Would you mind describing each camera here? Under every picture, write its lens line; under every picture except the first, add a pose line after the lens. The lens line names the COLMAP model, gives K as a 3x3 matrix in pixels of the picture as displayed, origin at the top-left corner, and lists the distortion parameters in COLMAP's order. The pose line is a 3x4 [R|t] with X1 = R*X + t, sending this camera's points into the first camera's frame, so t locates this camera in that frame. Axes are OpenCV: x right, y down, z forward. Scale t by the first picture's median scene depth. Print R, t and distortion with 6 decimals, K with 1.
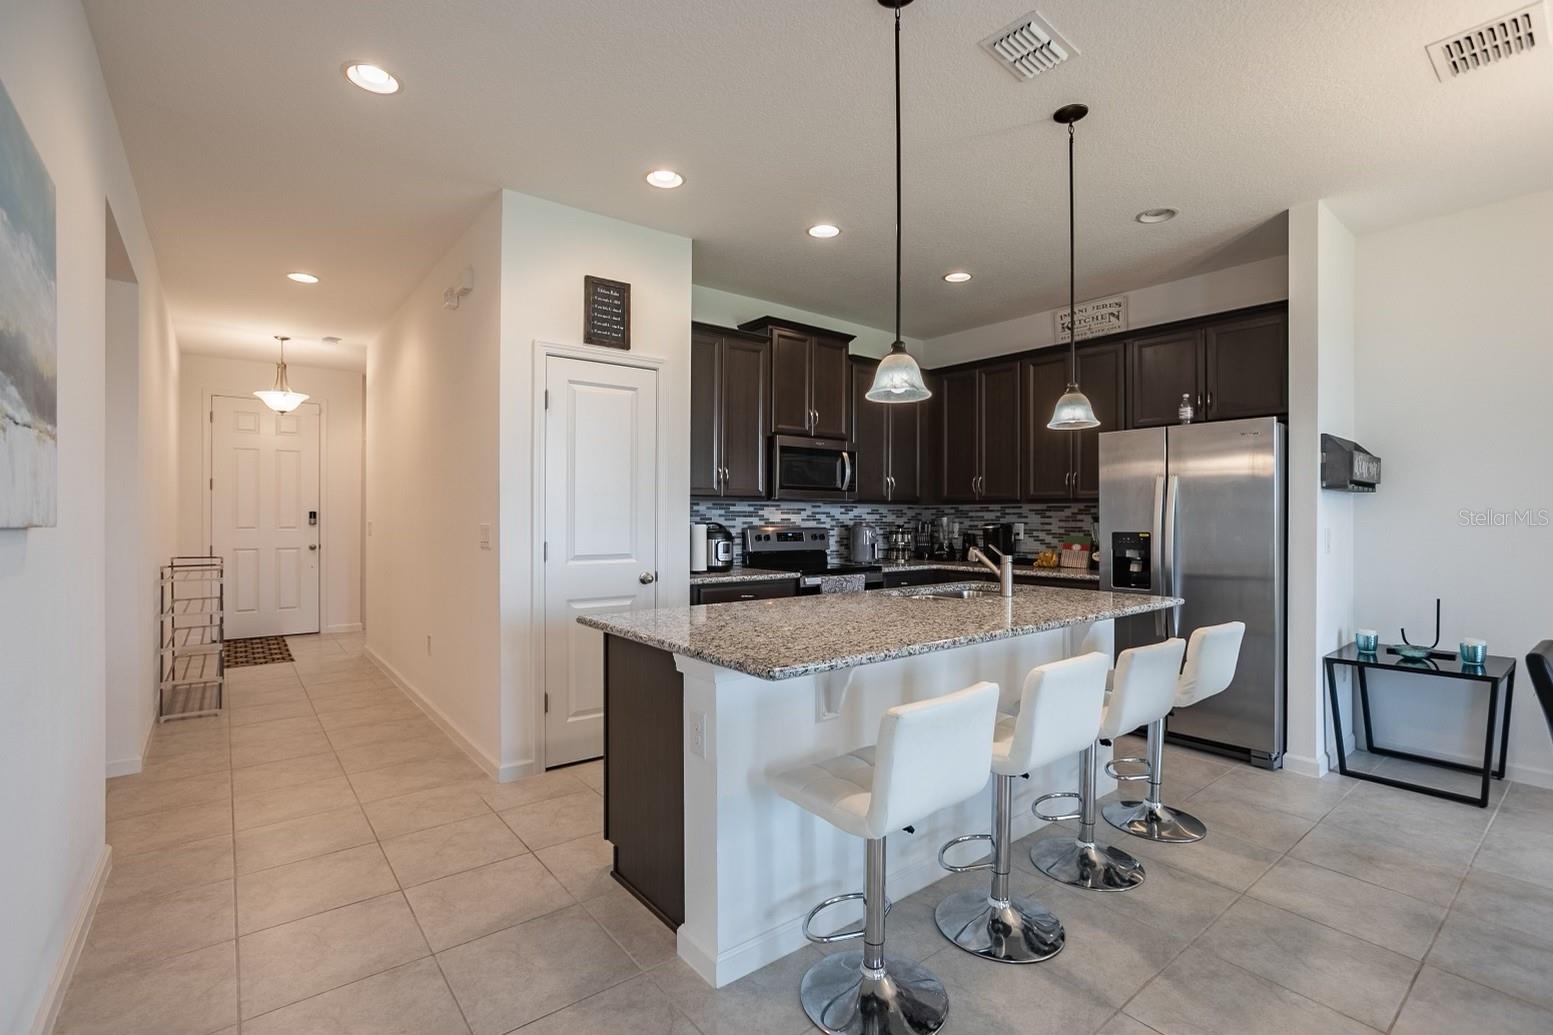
lens RADIAL K [[703.7, 0, 774.1], [0, 703.7, 514.3], [0, 0, 1]] dist [-0.036215, 0.019712]
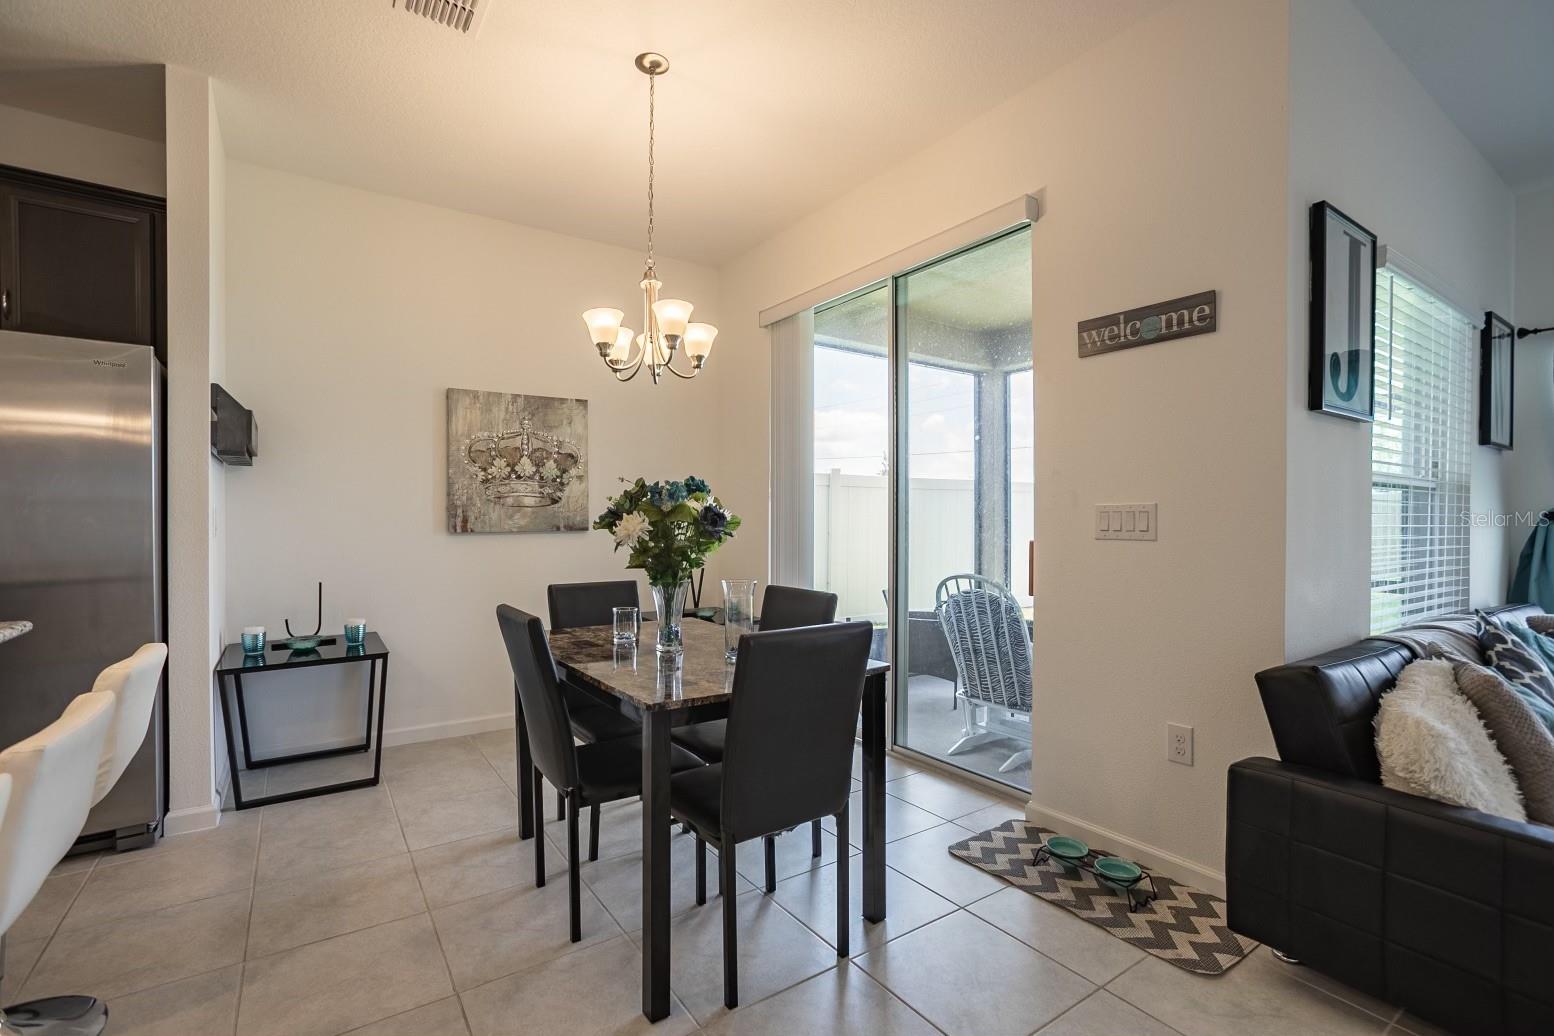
lens RADIAL K [[704.2, 0, 768.1], [0, 704.2, 522.6], [0, 0, 1]] dist [-0.036215, 0.019712]
pose [[0.079963, -0.008775, 0.996759, 0.062162], [-0.005024, 0.999945, 0.009206, 0.027832], [-0.996785, -0.005744, 0.079915, 0.306959]]
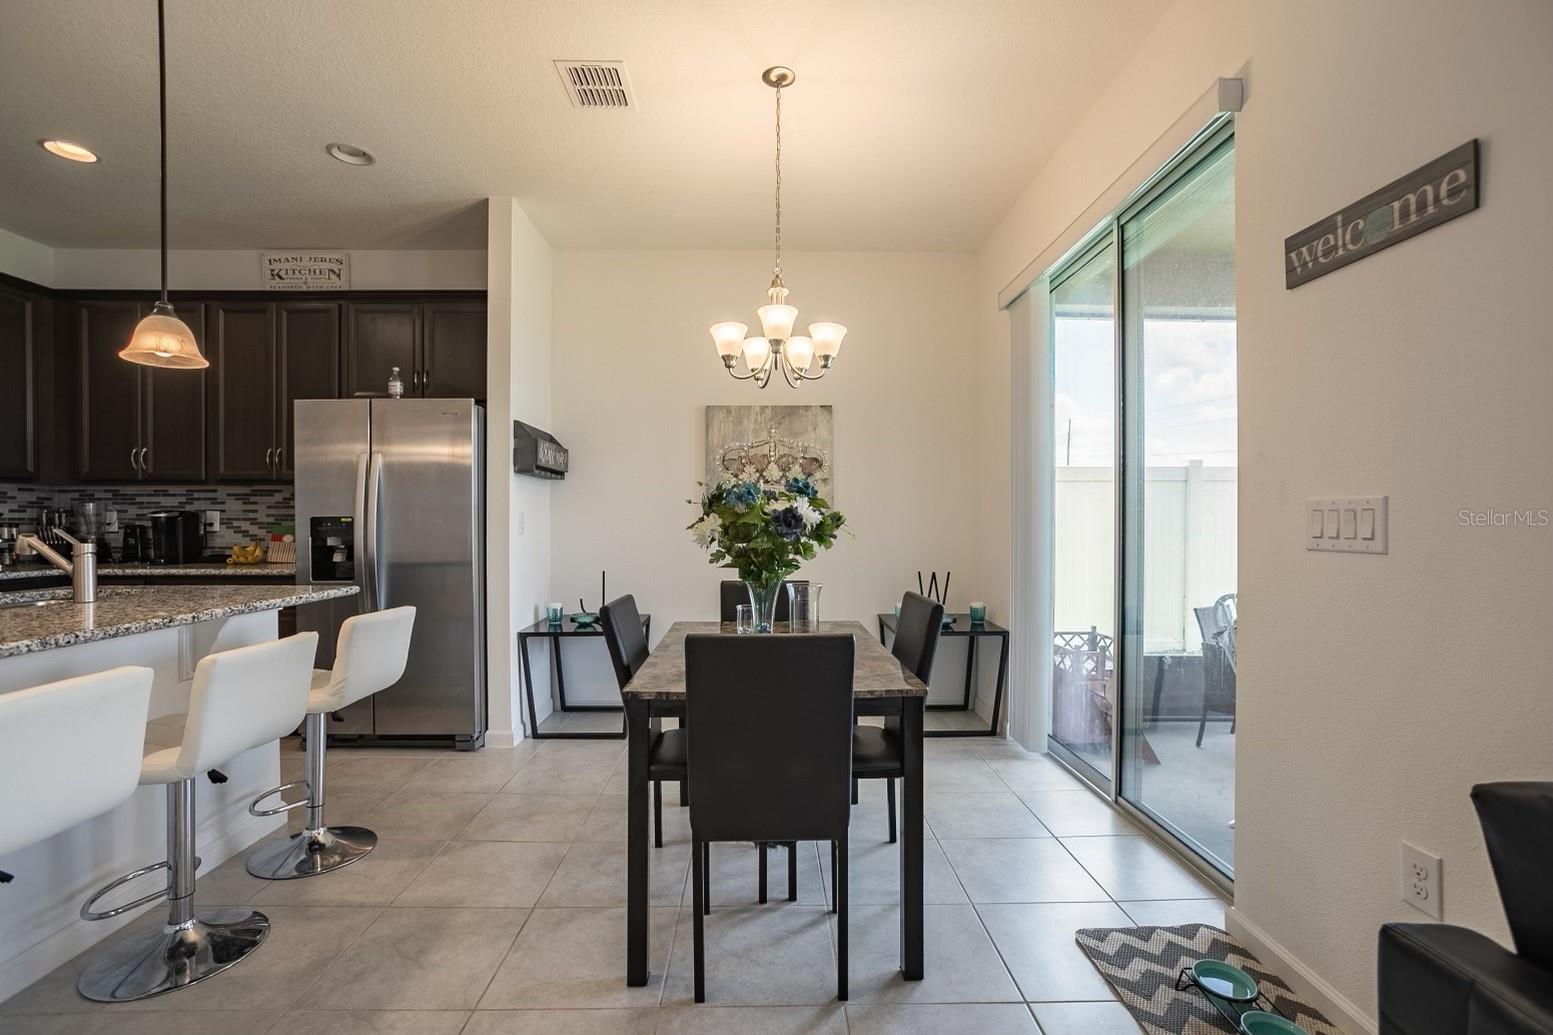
lens RADIAL K [[703.7, 0, 772.8], [0, 703.7, 523.0], [0, 0, 1]] dist [-0.036215, 0.019712]
pose [[0.611762, -0.007313, 0.791008, 0.182297], [-0.001657, 0.999943, 0.010526, 0.026420], [-0.791040, -0.007750, 0.611715, 0.037799]]
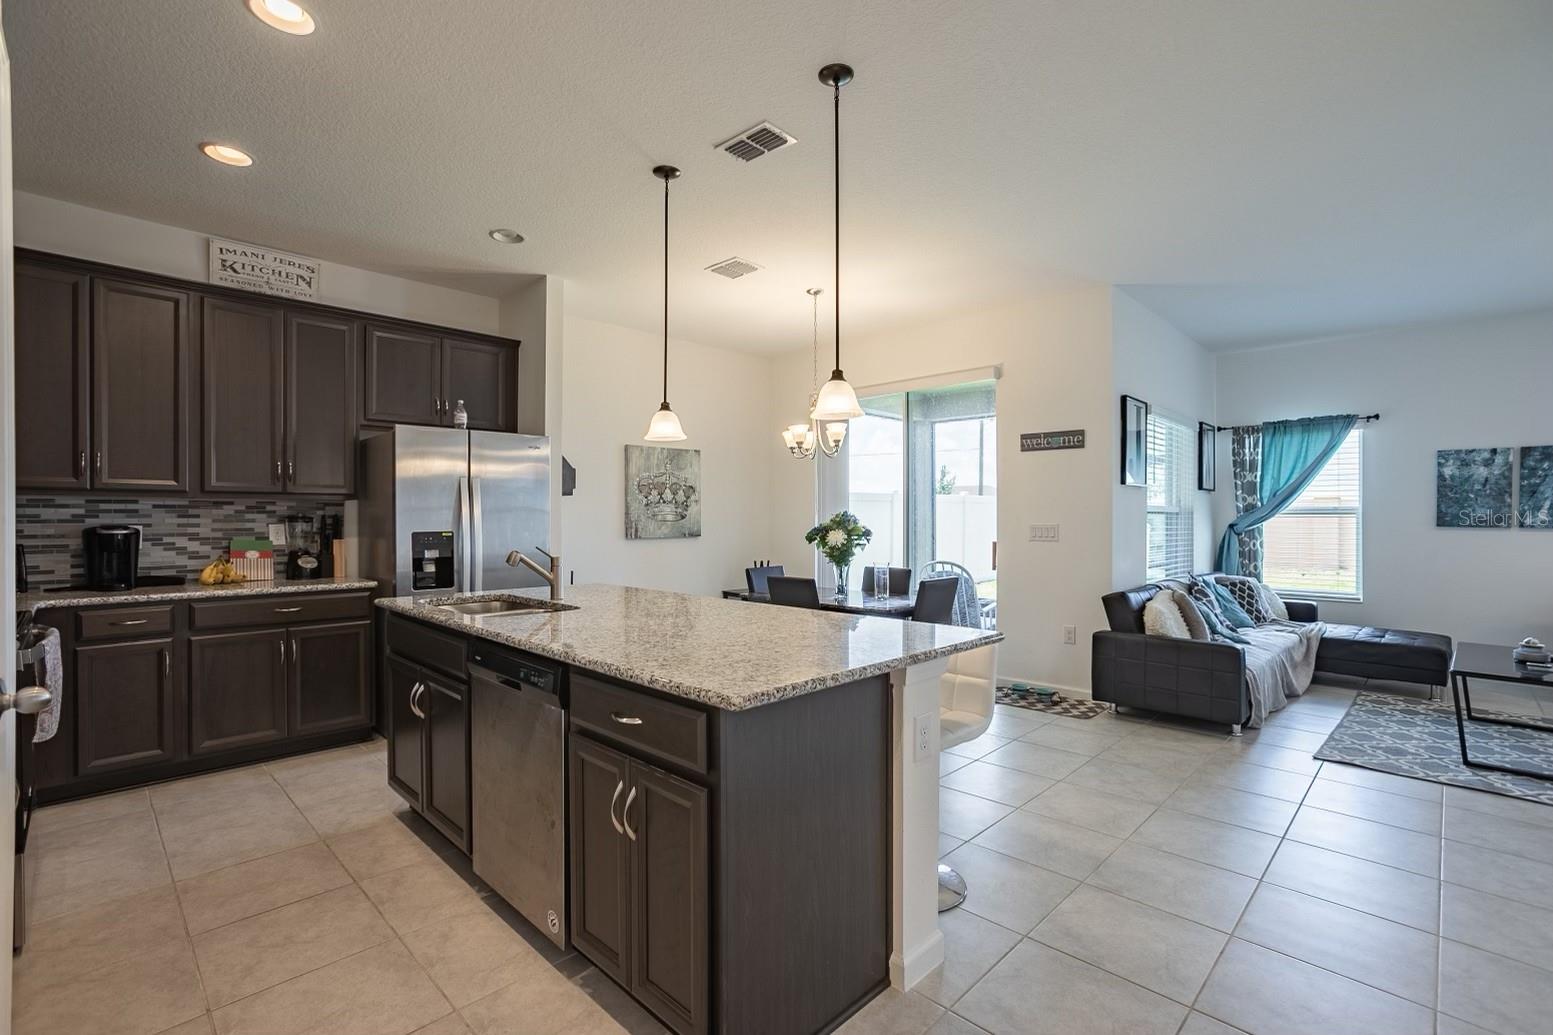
lens RADIAL K [[703.7, 0, 772.0], [0, 703.7, 518.9], [0, 0, 1]] dist [-0.036215, 0.019712]
pose [[-0.117178, -0.003901, 0.993103, -0.582706], [-0.004847, 0.999983, 0.003356, 0.002241], [-0.993099, -0.004421, -0.117195, 0.729546]]
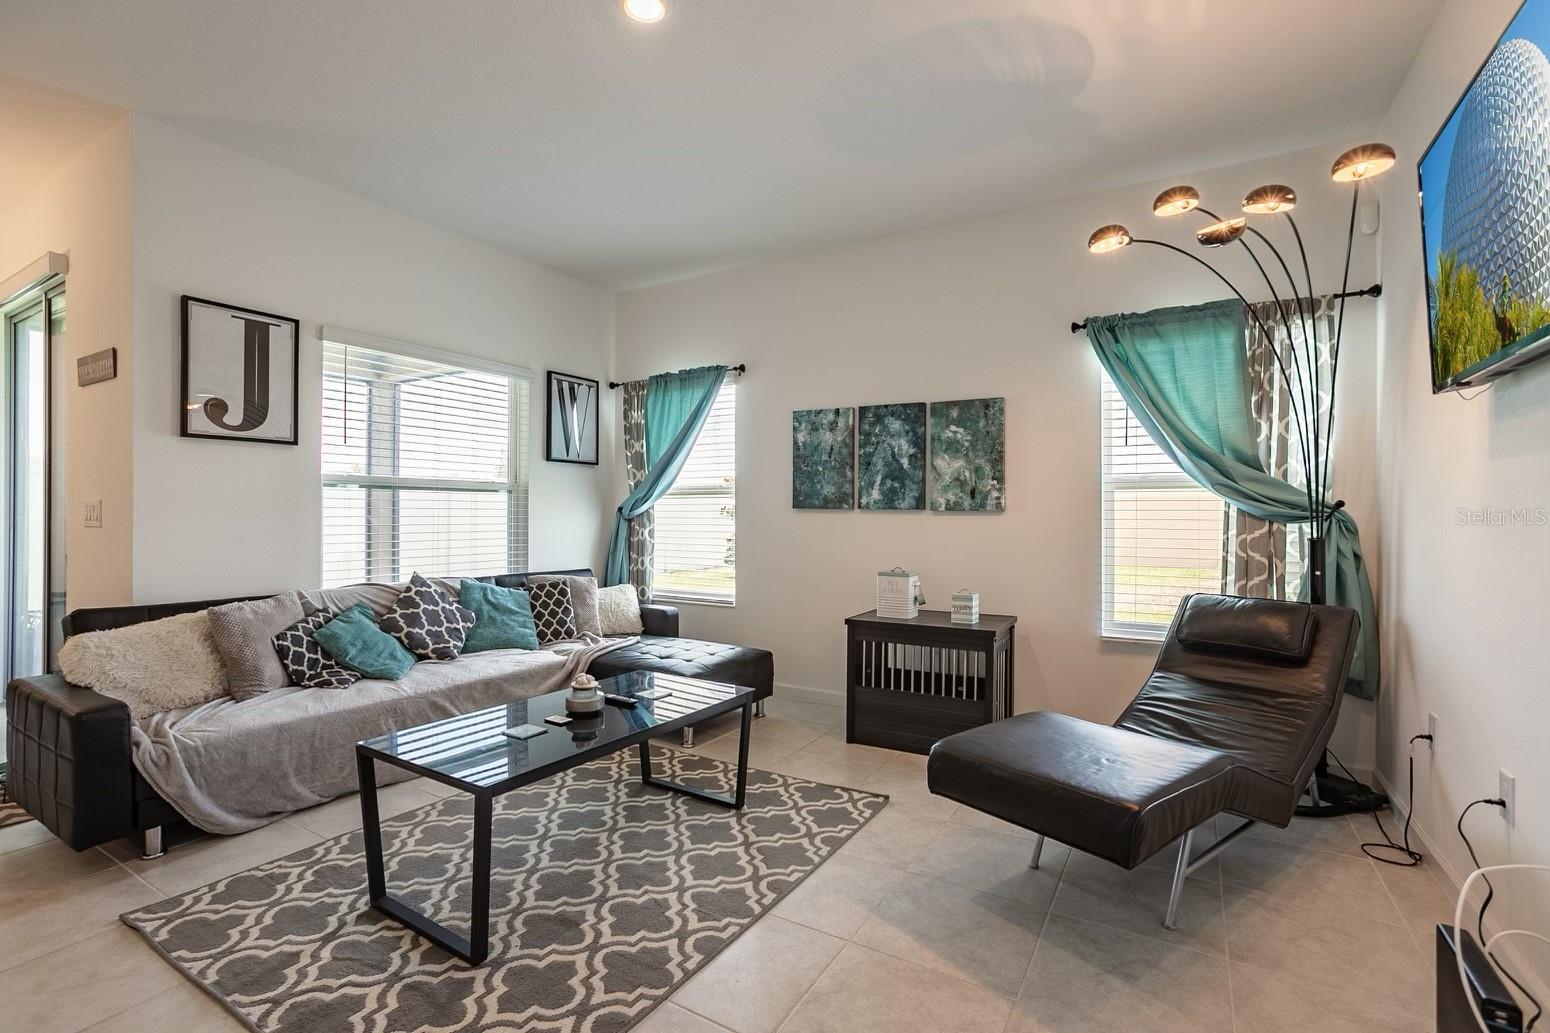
lens RADIAL K [[714.5, 0, 790.3], [0, 714.5, 512.6], [0, 0, 1]] dist [-0.023181, 0.002137]
pose [[-0.352131, 0.000752, 0.935950, -0.389098], [-0.008414, 0.999957, -0.003968, 0.030959], [-0.935913, -0.009272, -0.352110, -0.513685]]
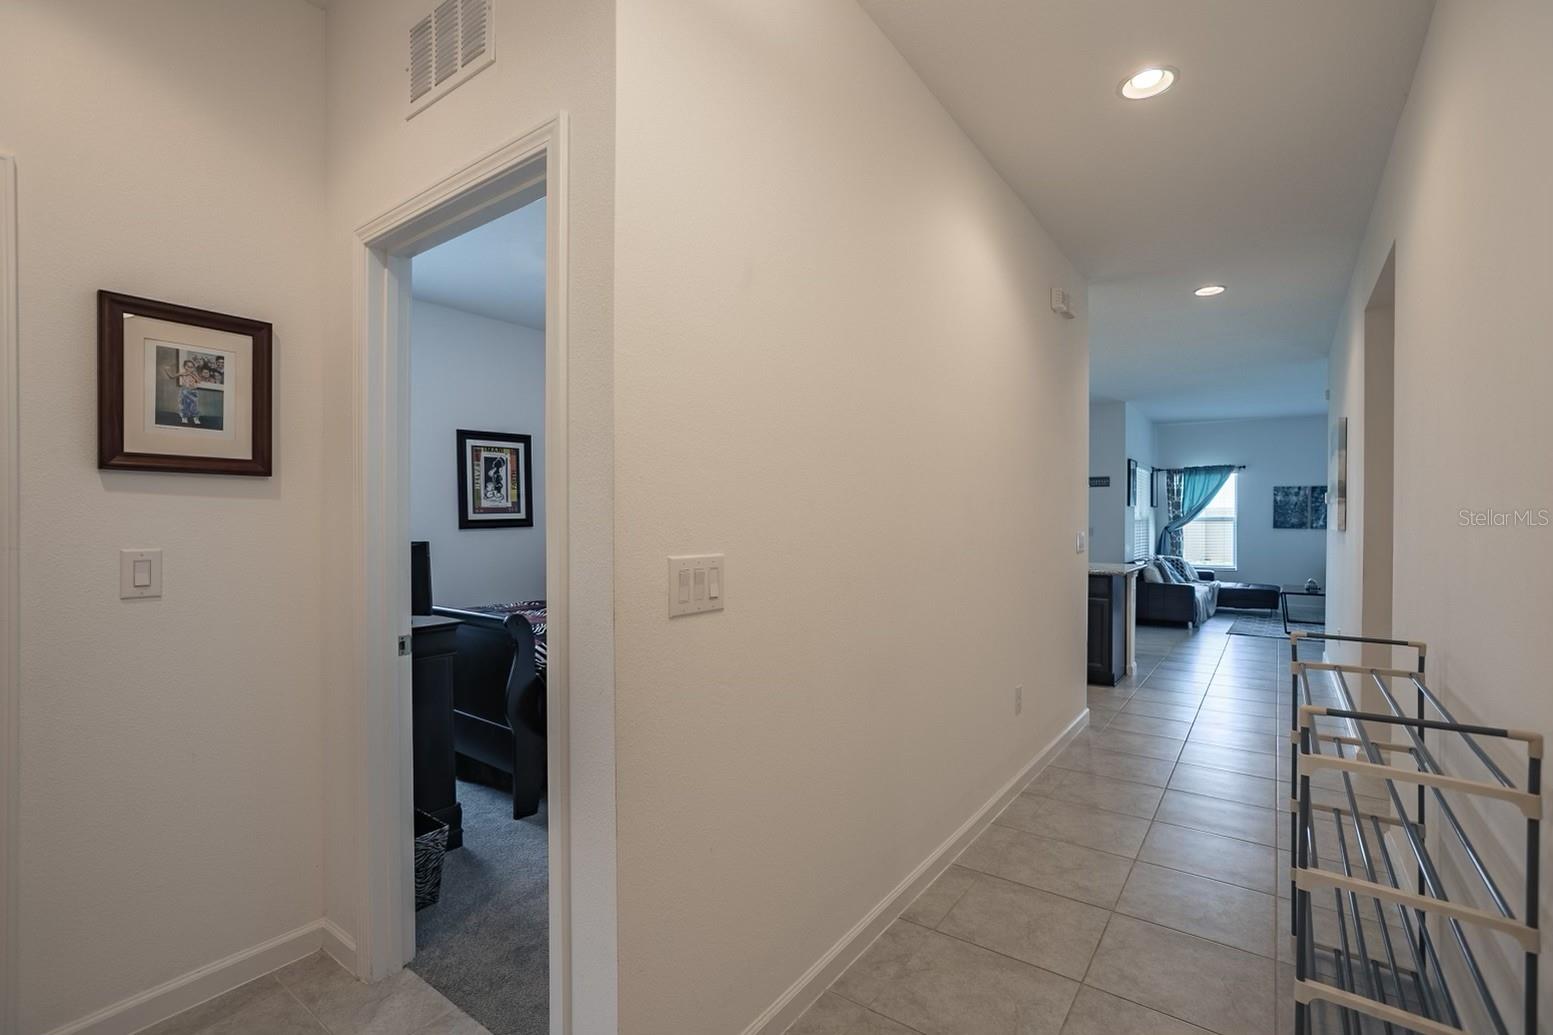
lens RADIAL K [[703.7, 0, 779.5], [0, 703.7, 521.2], [0, 0, 1]] dist [-0.036215, 0.019712]
pose [[-0.270174, -0.004378, 0.962802, -1.438308], [-0.006771, 0.999974, 0.002647, -0.004697], [-0.962788, -0.005804, -0.270196, 1.821310]]
